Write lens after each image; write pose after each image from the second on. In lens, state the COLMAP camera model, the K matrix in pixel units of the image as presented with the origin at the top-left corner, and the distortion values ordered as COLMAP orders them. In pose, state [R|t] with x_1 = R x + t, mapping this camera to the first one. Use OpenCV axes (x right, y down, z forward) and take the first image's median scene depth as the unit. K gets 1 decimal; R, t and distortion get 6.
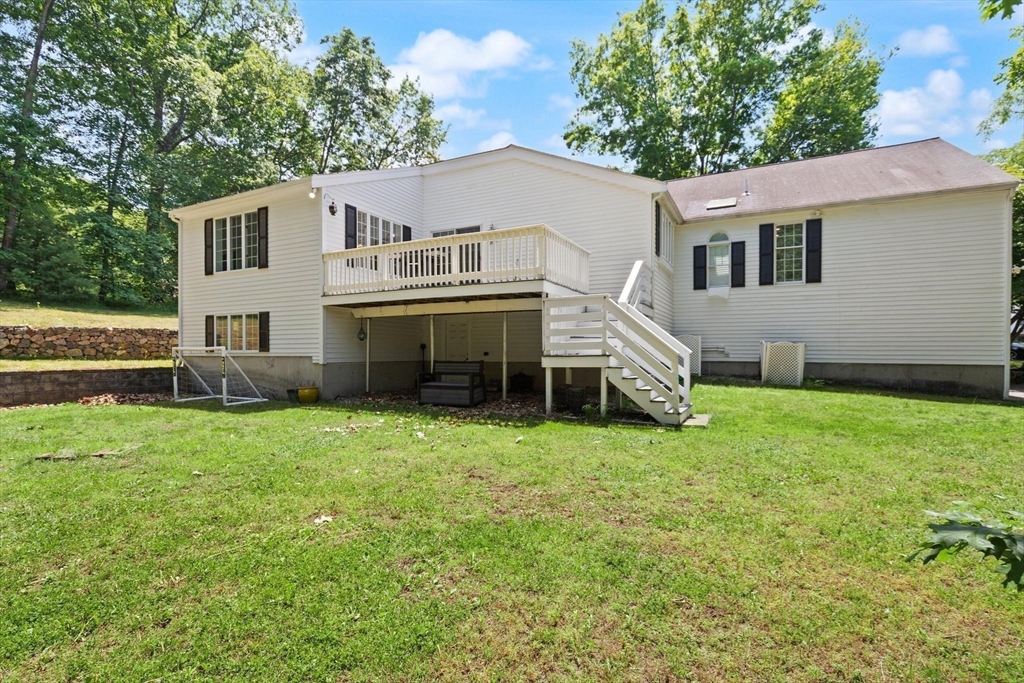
lens RADIAL K [[490.2, 0, 506.5], [0, 490.2, 371.2], [0, 0, 1]] dist [-0.002058, -0.000160]
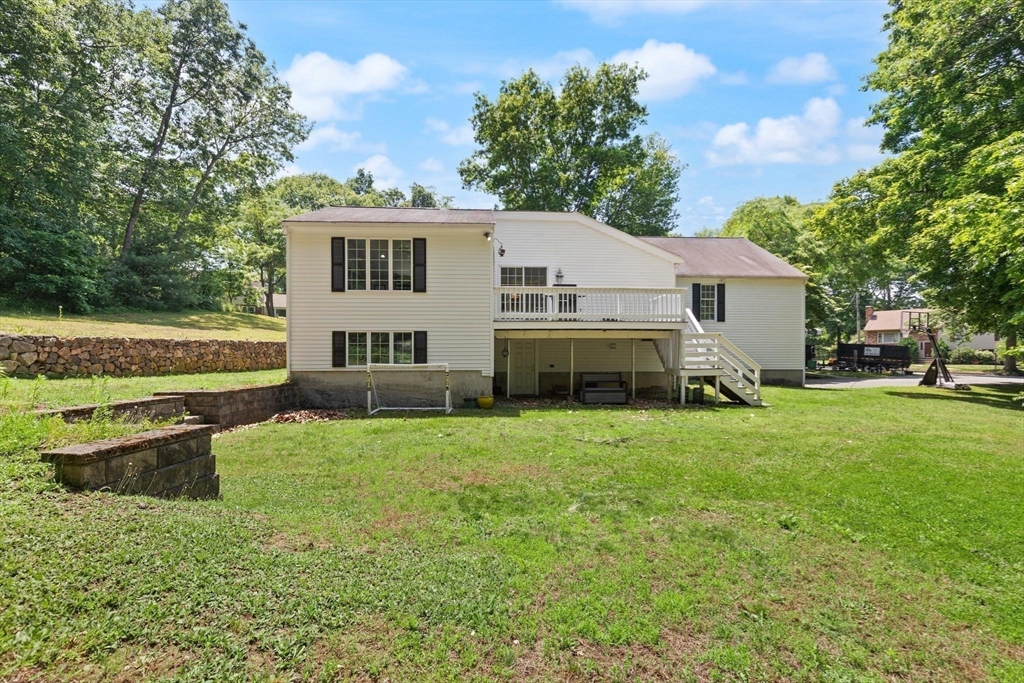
lens RADIAL K [[490.2, 0, 506.5], [0, 490.2, 371.2], [0, 0, 1]] dist [-0.002058, -0.000160]
pose [[0.859047, -0.015391, 0.511666, -0.863594], [0.020463, 0.999781, -0.004282, -0.019711], [-0.511488, 0.014149, 0.859174, -0.059453]]
